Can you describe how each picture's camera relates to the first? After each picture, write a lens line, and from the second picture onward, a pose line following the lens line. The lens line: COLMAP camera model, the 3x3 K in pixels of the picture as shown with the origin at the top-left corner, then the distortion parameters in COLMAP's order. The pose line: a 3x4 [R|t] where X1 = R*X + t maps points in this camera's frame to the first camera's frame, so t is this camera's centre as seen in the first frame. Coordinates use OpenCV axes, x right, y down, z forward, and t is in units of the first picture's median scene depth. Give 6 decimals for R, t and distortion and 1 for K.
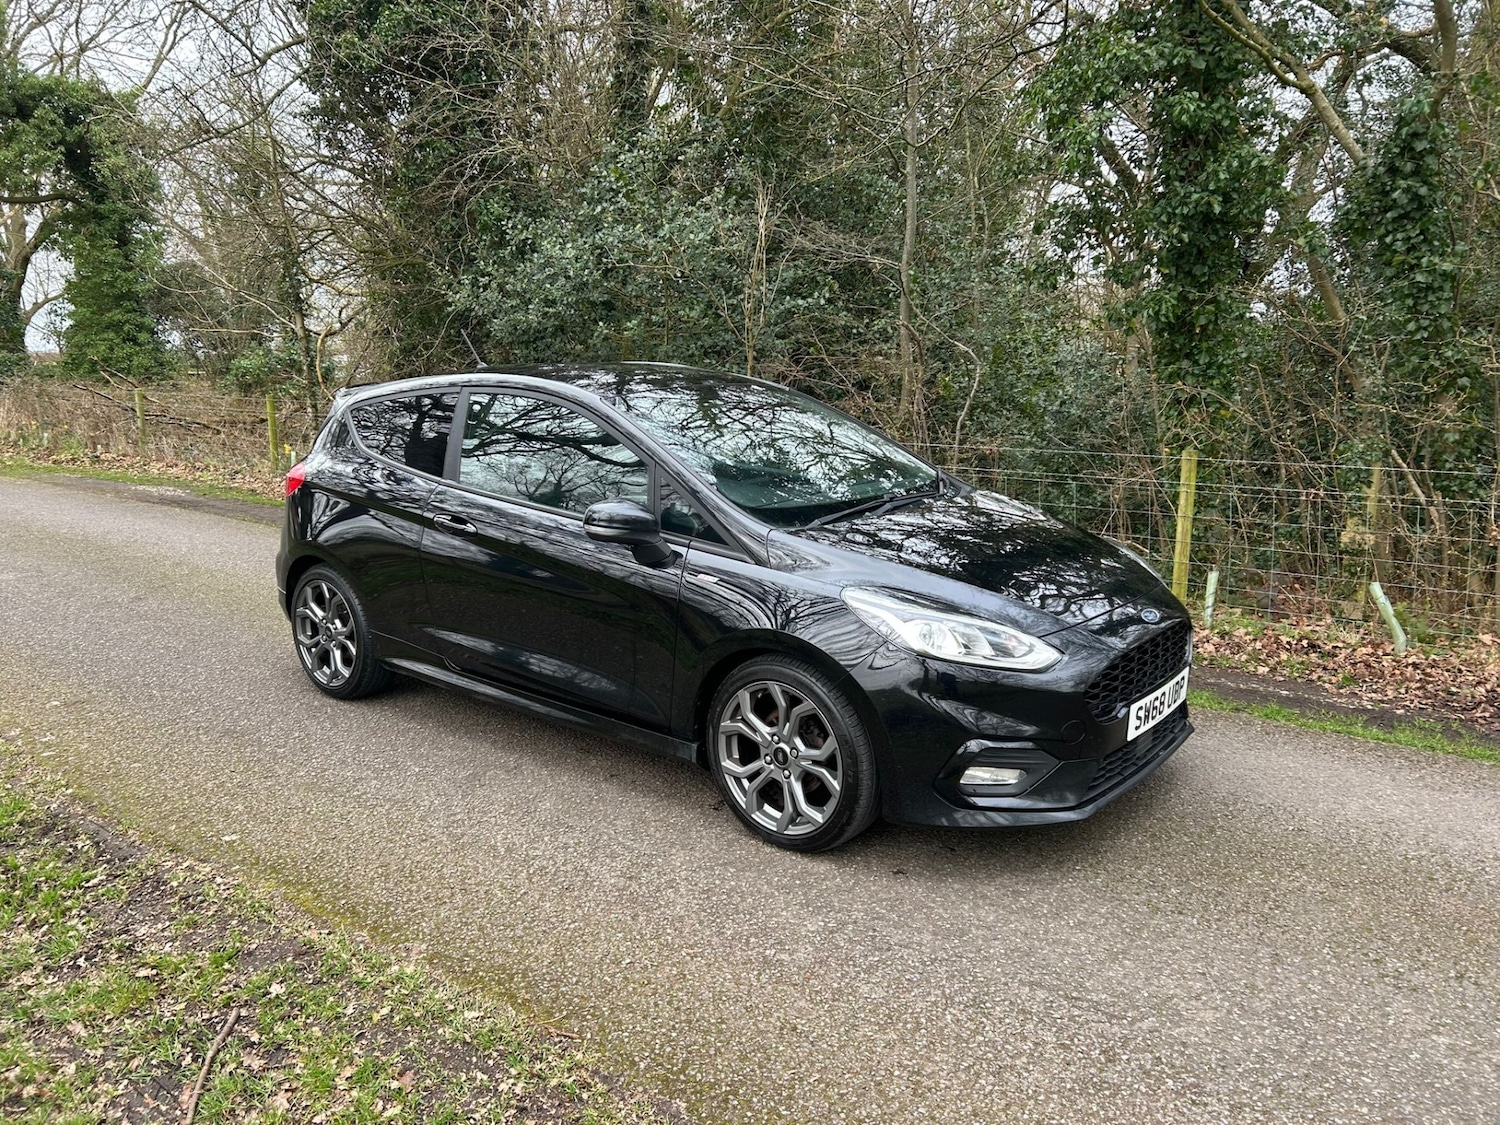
lens RADIAL K [[1108.9, 0, 712.8], [0, 1108.9, 574.8], [0, 0, 1]] dist [0.043506, -0.049024]
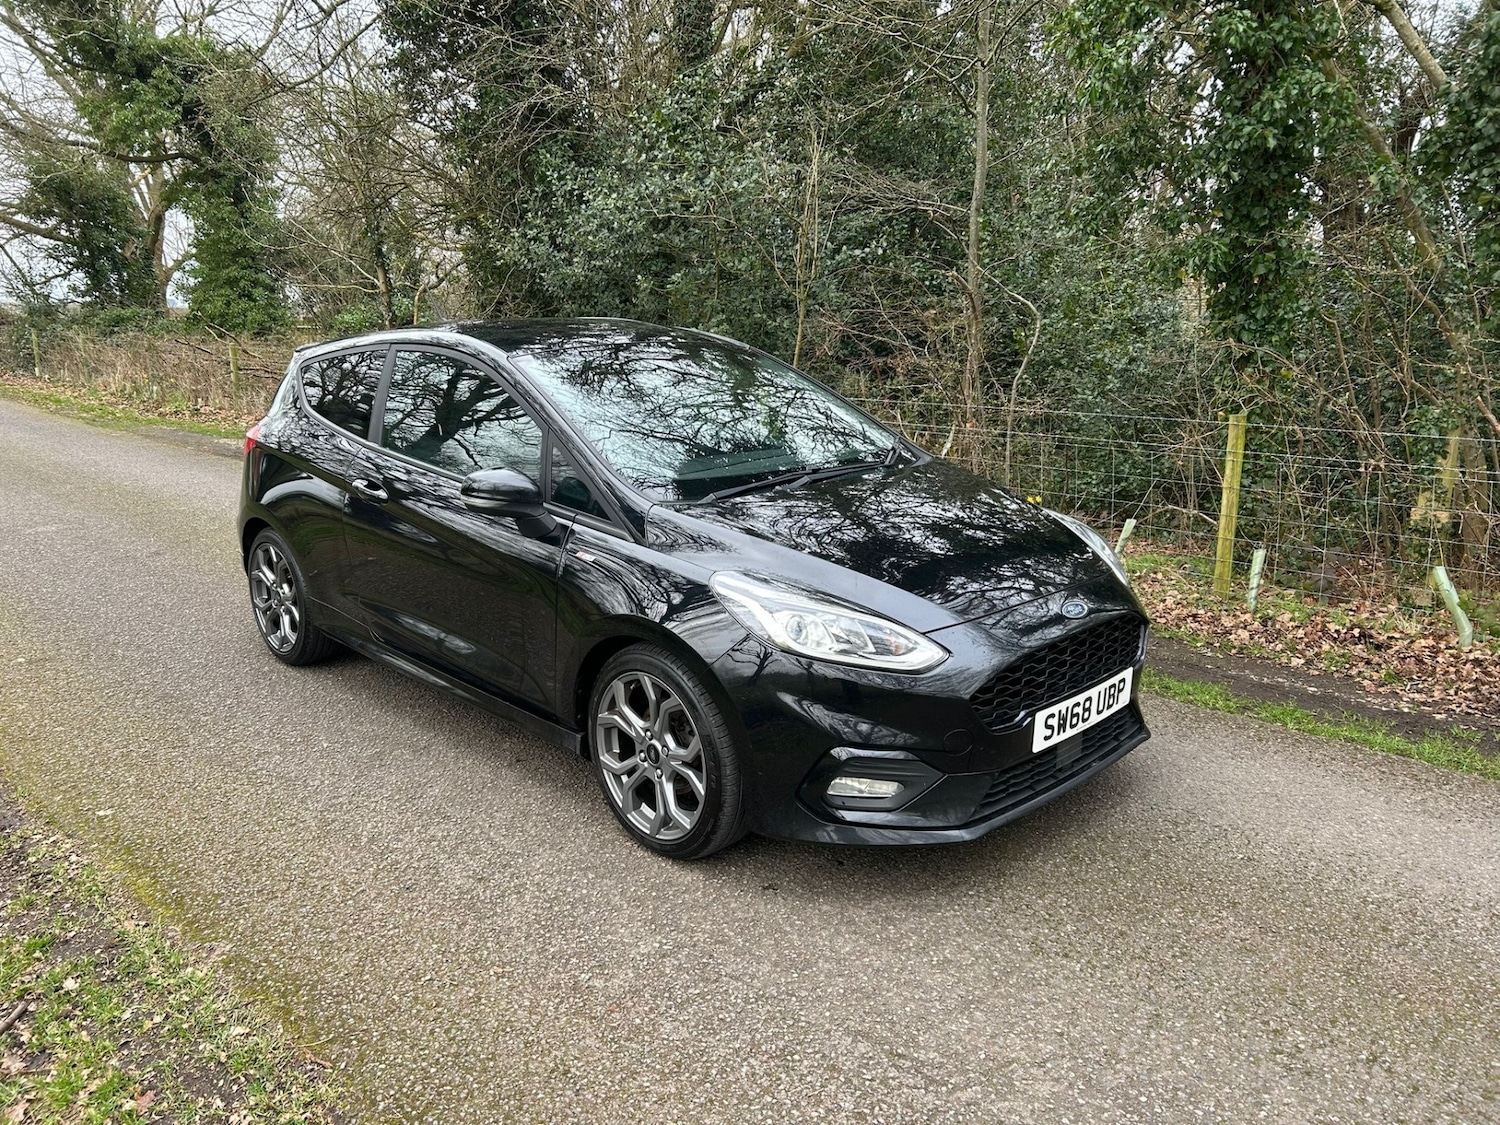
lens RADIAL K [[1108.9, 0, 719.7], [0, 1108.9, 569.7], [0, 0, 1]] dist [0.043506, -0.049024]
pose [[0.994335, 0.022281, -0.103931, 0.199325], [-0.018601, 0.999170, 0.036246, -0.020967], [0.104653, -0.034107, 0.993924, 0.099429]]
